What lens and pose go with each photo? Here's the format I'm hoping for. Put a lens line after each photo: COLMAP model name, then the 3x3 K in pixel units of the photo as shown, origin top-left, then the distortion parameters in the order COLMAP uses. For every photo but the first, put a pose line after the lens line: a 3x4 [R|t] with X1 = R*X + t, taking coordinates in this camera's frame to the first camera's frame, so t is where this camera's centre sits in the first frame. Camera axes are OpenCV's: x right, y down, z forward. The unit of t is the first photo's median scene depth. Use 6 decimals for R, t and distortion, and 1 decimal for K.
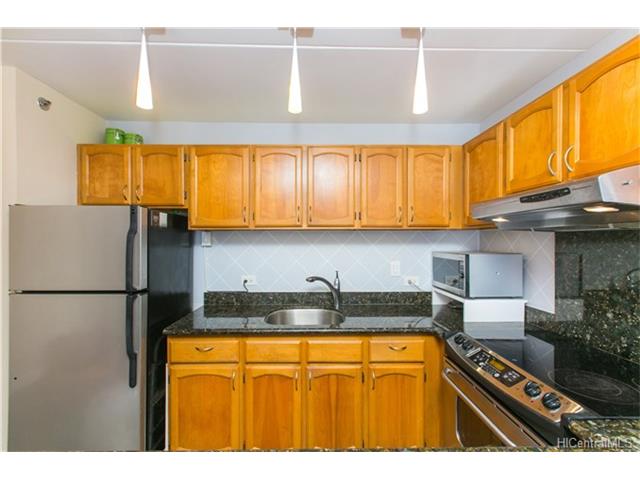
lens RADIAL K [[288.0, 0, 317.5], [0, 288.0, 241.2], [0, 0, 1]] dist [0.015592, 0.000559]
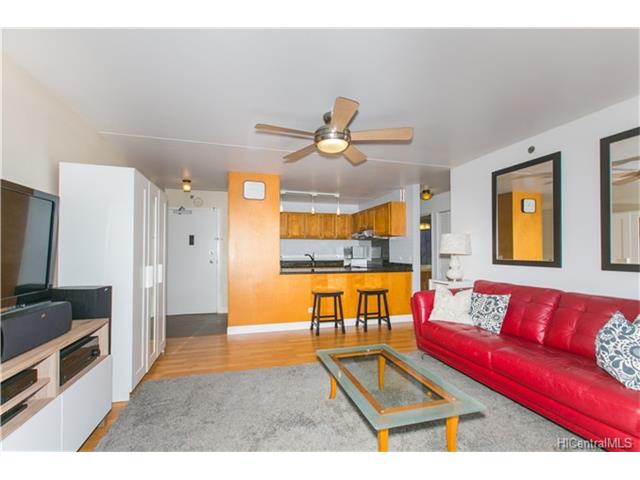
lens RADIAL K [[288.0, 0, 317.5], [0, 288.0, 241.2], [0, 0, 1]] dist [0.015592, 0.000559]
pose [[0.969971, 0.013069, 0.242870, -0.741445], [-0.003754, 0.999241, -0.038780, 0.119347], [-0.243193, 0.036703, 0.969283, -2.287214]]
